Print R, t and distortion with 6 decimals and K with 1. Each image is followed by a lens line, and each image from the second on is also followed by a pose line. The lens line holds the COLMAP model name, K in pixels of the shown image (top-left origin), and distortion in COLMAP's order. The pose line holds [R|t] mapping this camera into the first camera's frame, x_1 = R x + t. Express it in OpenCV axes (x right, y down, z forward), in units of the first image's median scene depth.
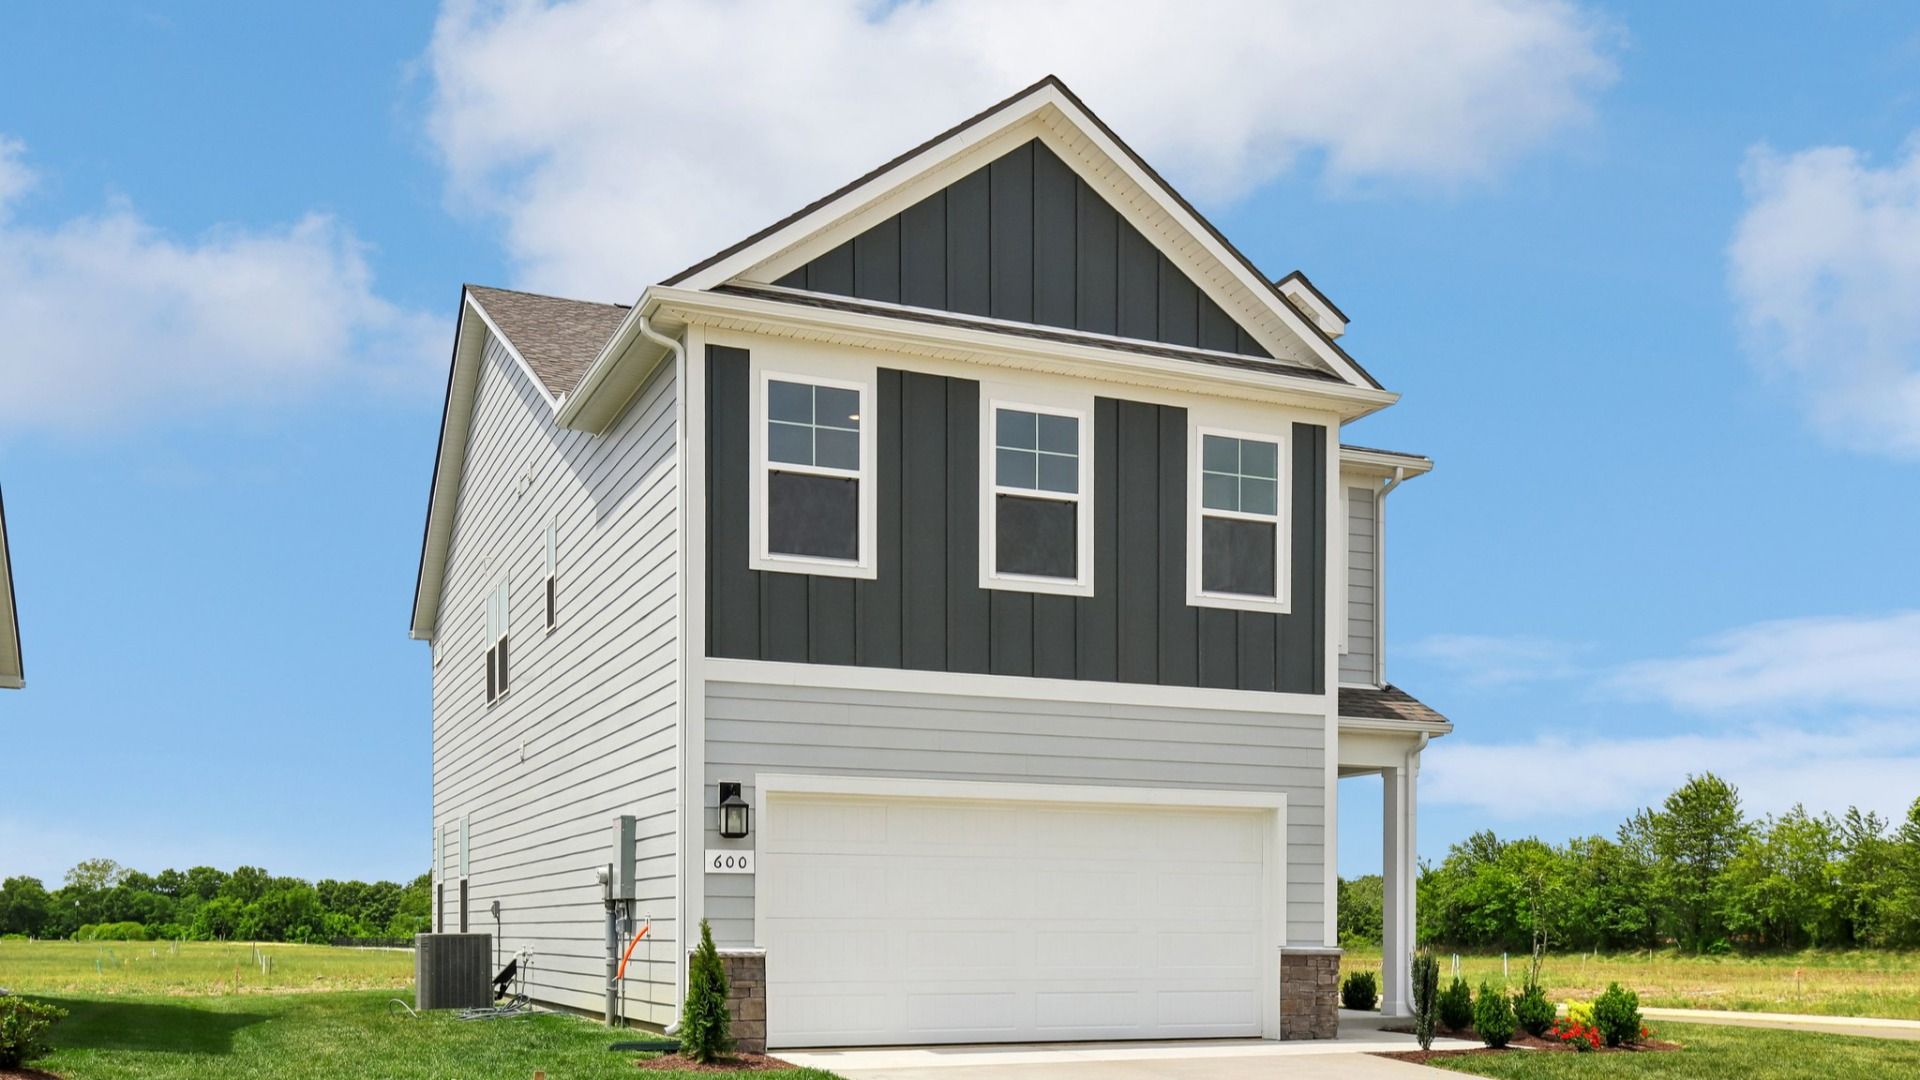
lens RADIAL K [[1794.0, 0, 962.8], [0, 1794.0, 702.0], [0, 0, 1]] dist [0.072157, 0.003524]
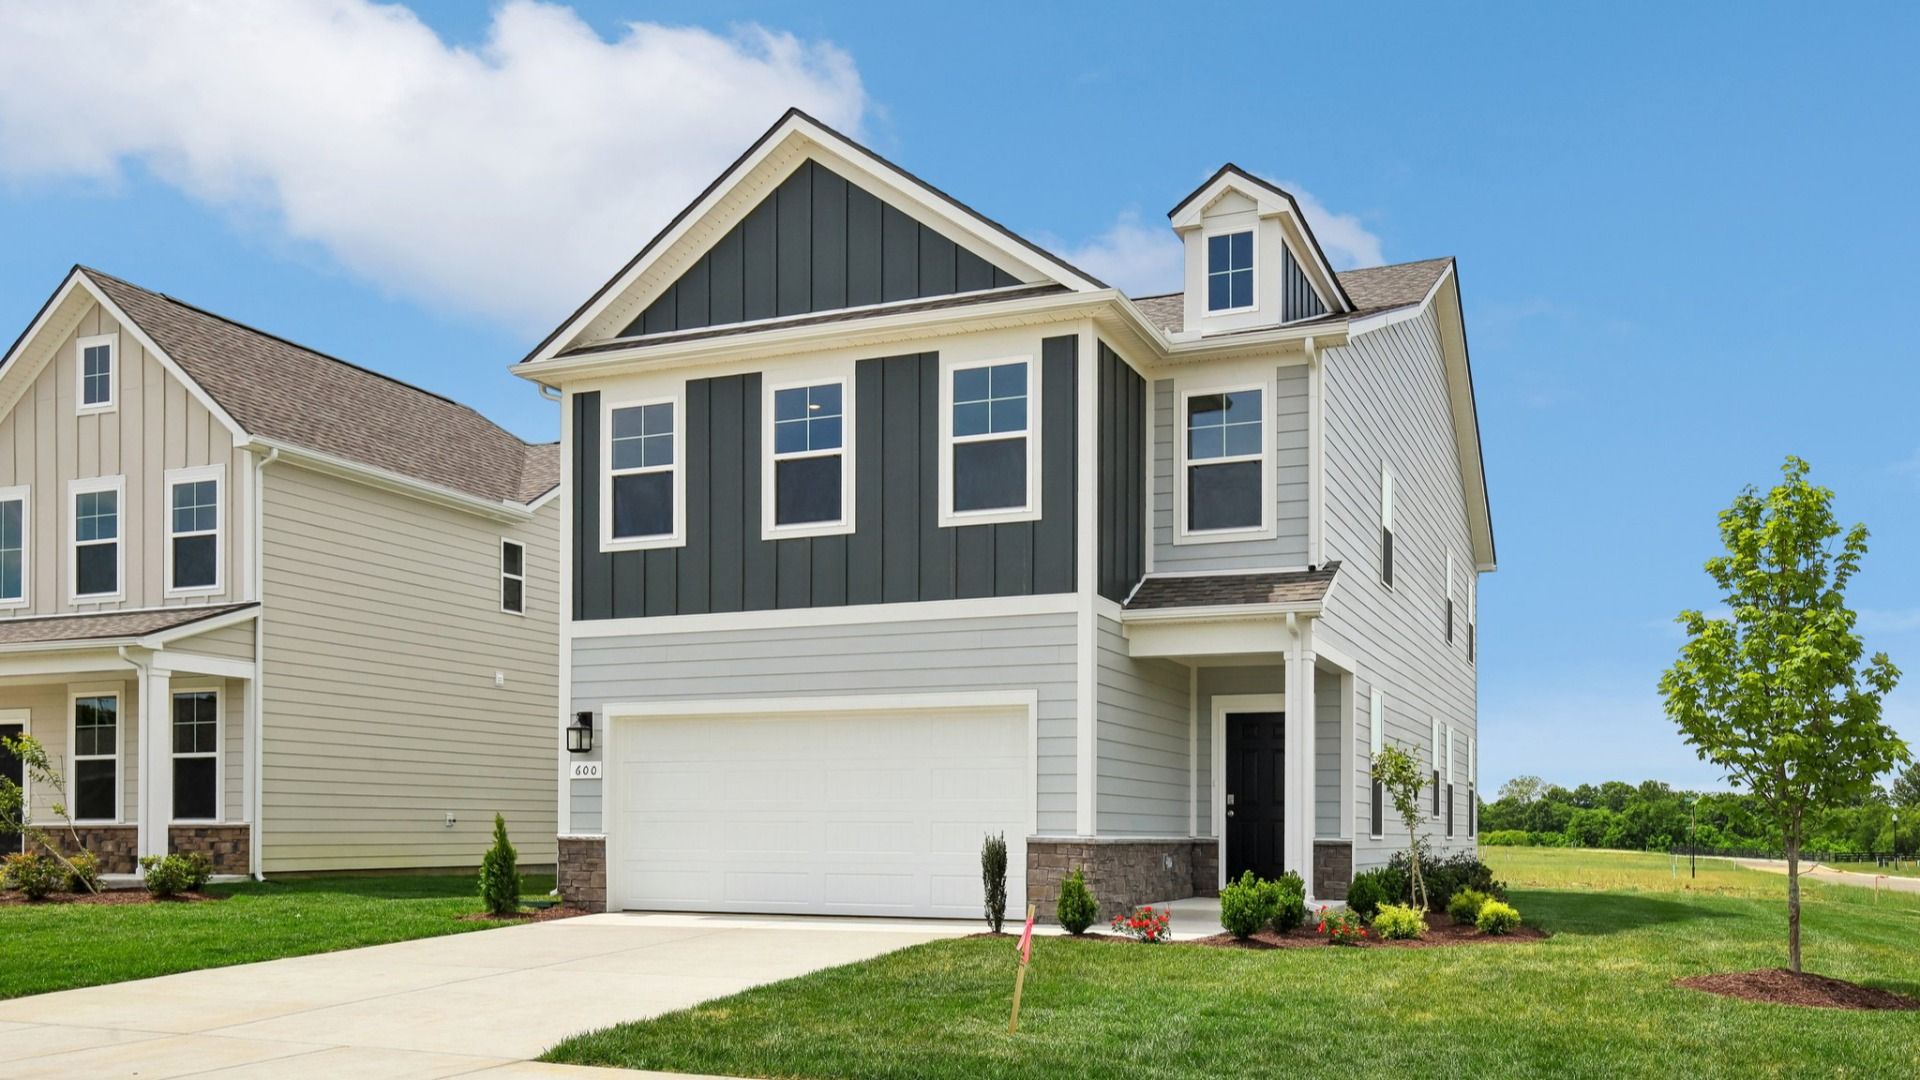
lens RADIAL K [[1606.1, 0, 960.1], [0, 1606.1, 604.7], [0, 0, 1]] dist [0.069989, 0.003601]
pose [[0.694565, -0.099744, -0.712482, 0.847033], [0.086604, 0.994733, -0.054832, 0.050027], [0.714198, -0.023620, 0.699545, 0.315833]]
